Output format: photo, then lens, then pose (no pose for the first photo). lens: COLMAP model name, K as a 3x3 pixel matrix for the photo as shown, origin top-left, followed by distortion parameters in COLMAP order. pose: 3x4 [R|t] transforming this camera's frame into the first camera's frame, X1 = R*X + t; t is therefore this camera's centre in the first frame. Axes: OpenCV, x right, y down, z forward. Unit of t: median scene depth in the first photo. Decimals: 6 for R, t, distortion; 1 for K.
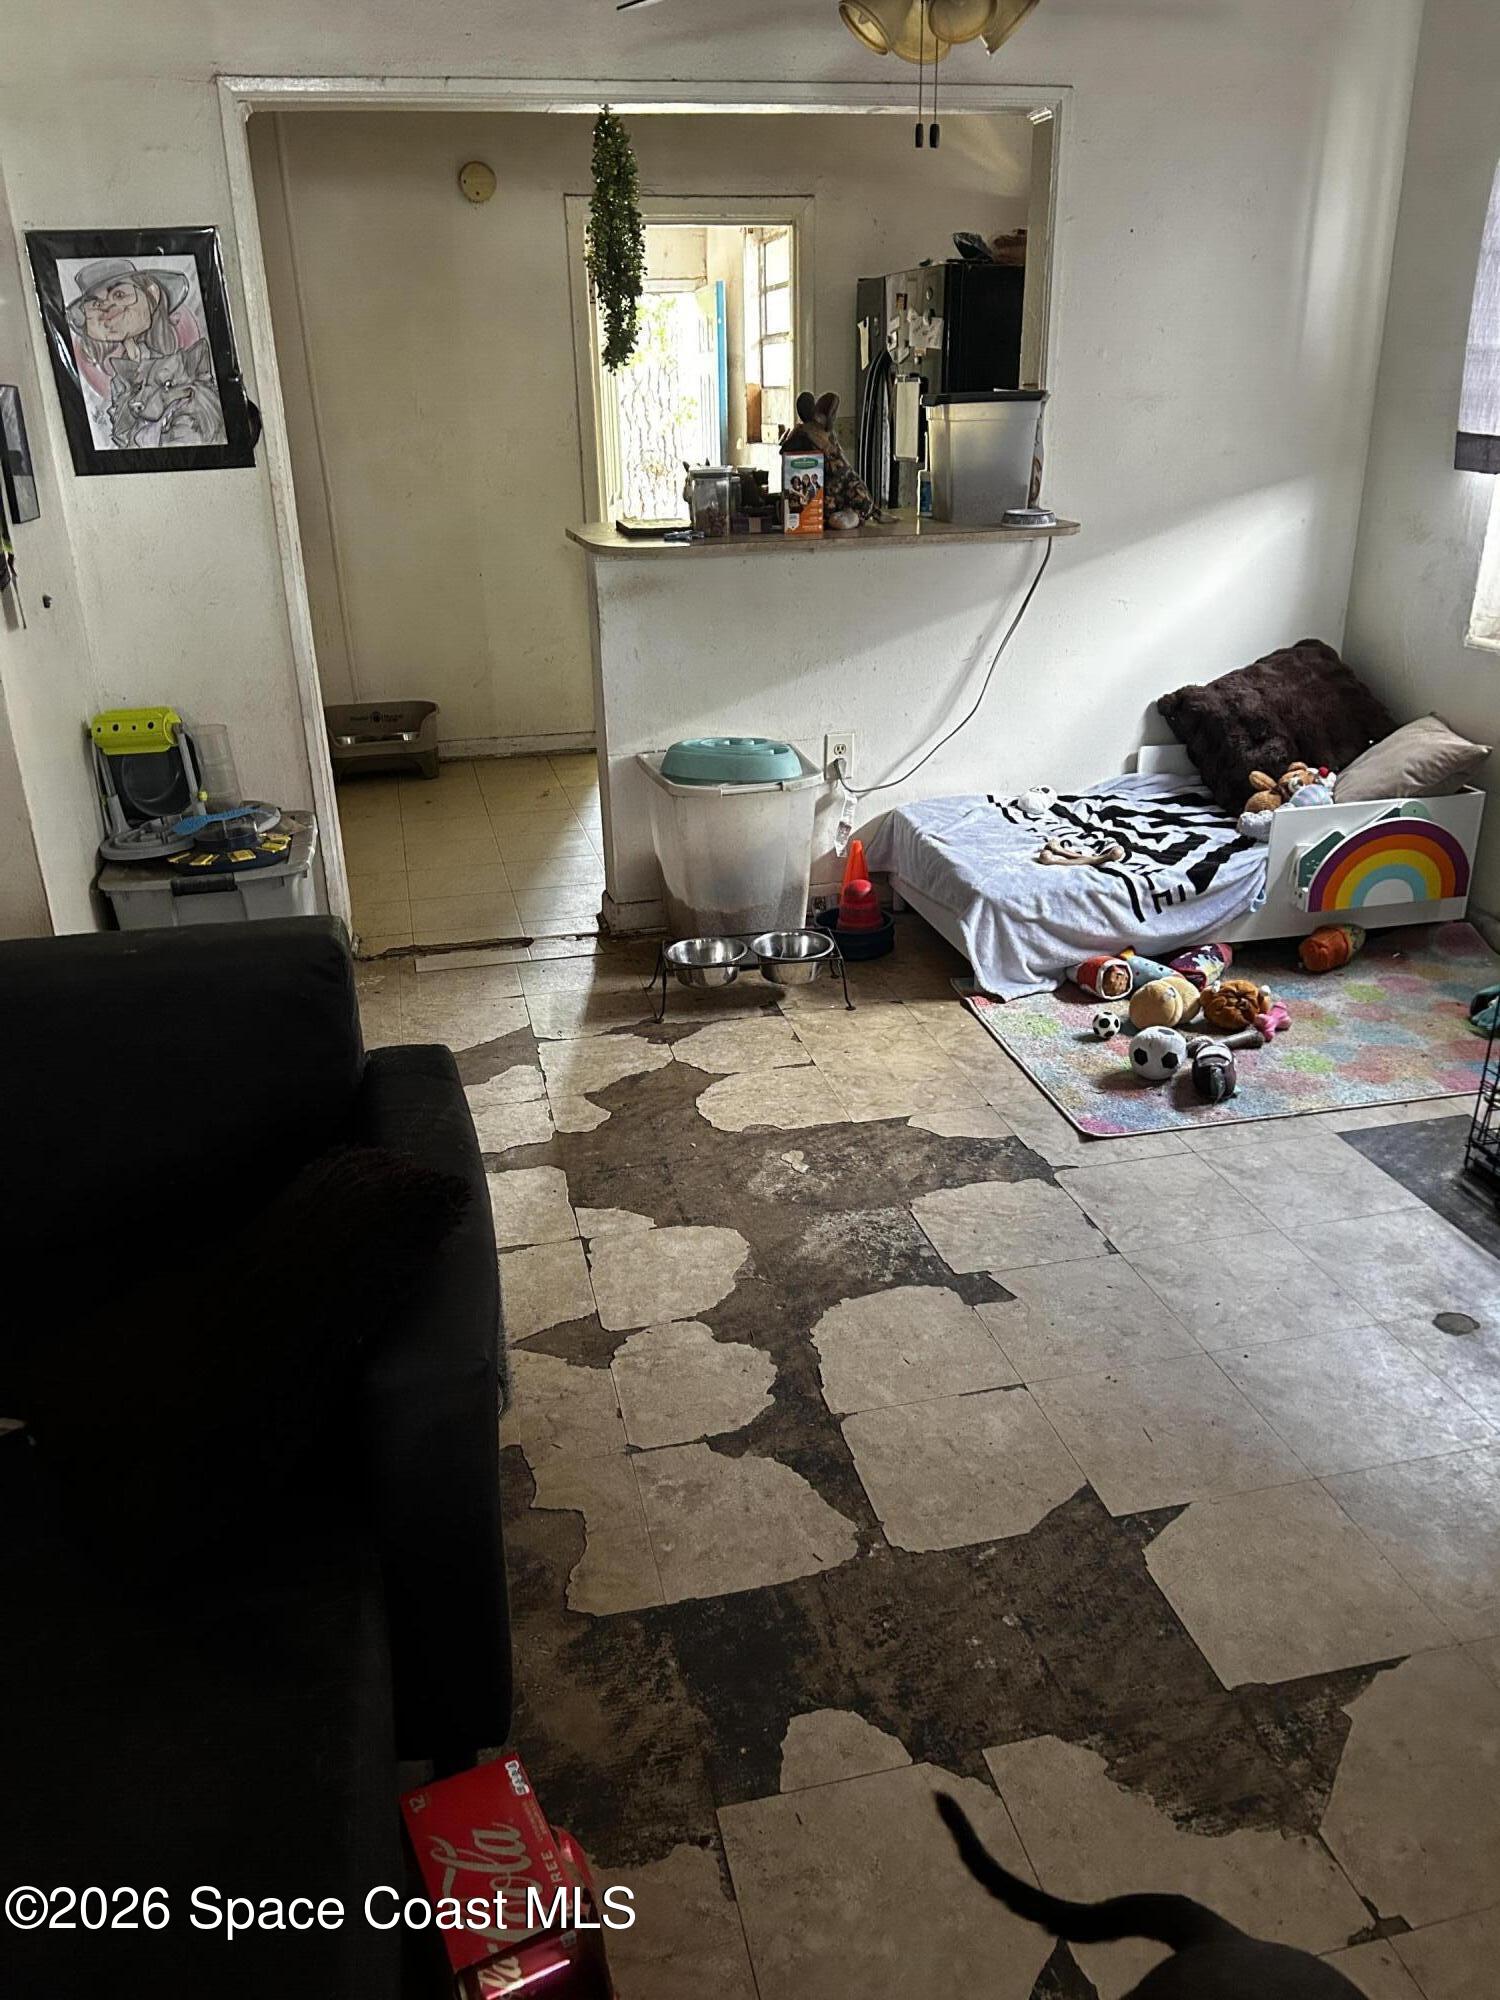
lens RADIAL K [[1511.4, 0, 759.7], [0, 1511.4, 963.0], [0, 0, 1]] dist [0.058483, -0.067929]
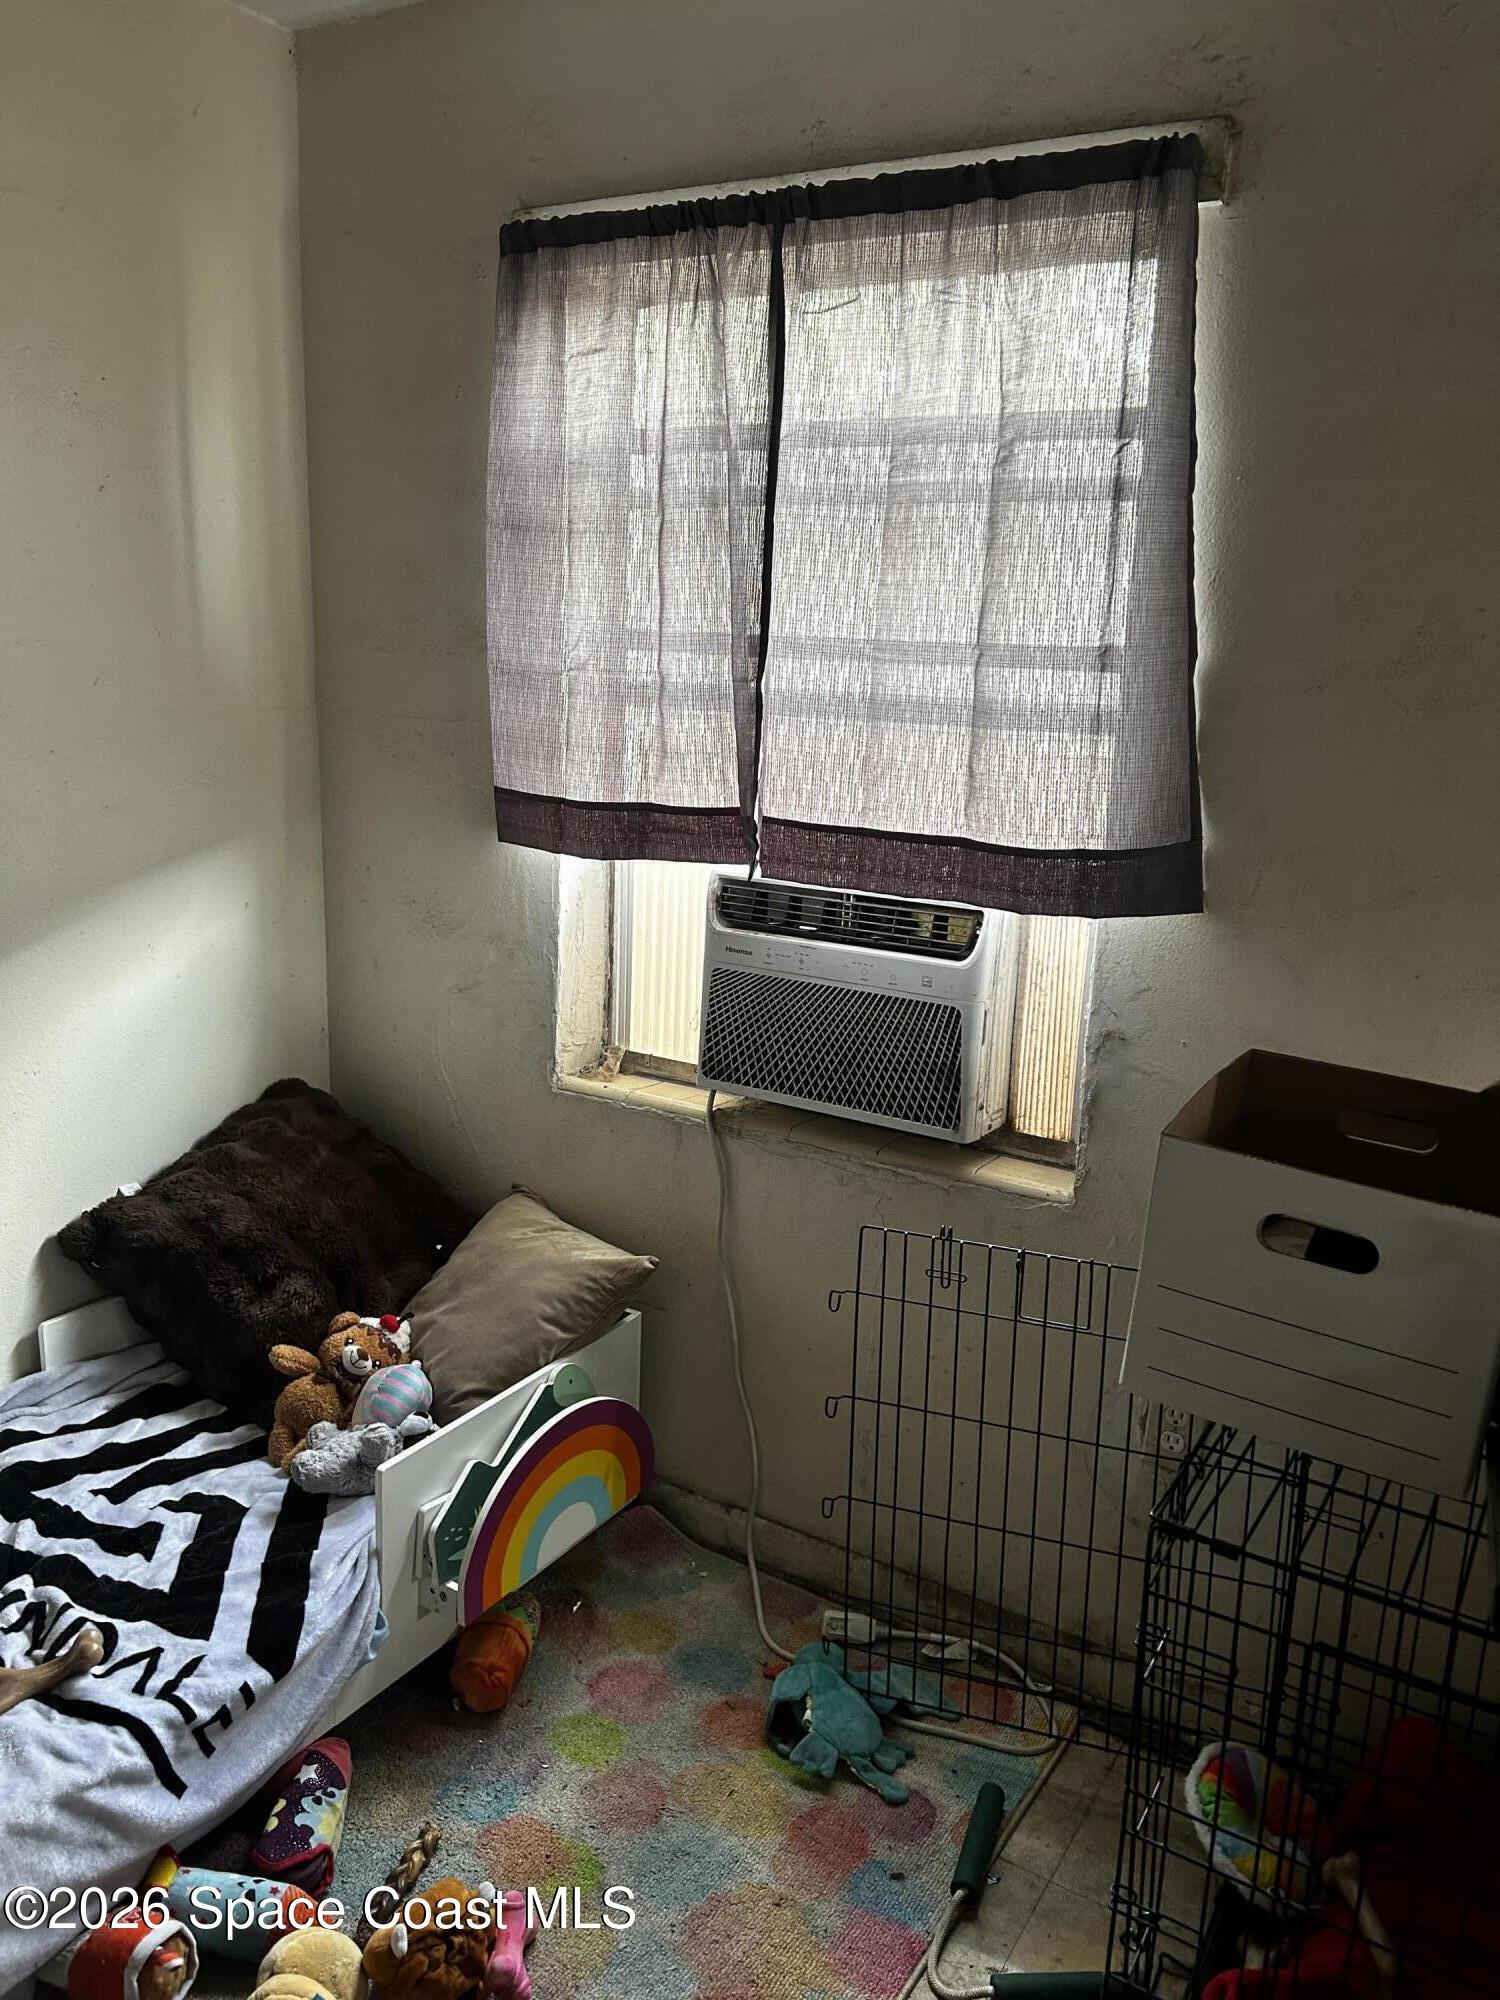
lens RADIAL K [[1511.4, 0, 759.7], [0, 1511.4, 963.0], [0, 0, 1]] dist [0.058483, -0.067929]
pose [[0.703045, -0.116566, 0.701527, 0.068497], [0.223330, 0.972758, -0.062180, -0.199074], [-0.675168, 0.200387, 0.709925, 0.455860]]
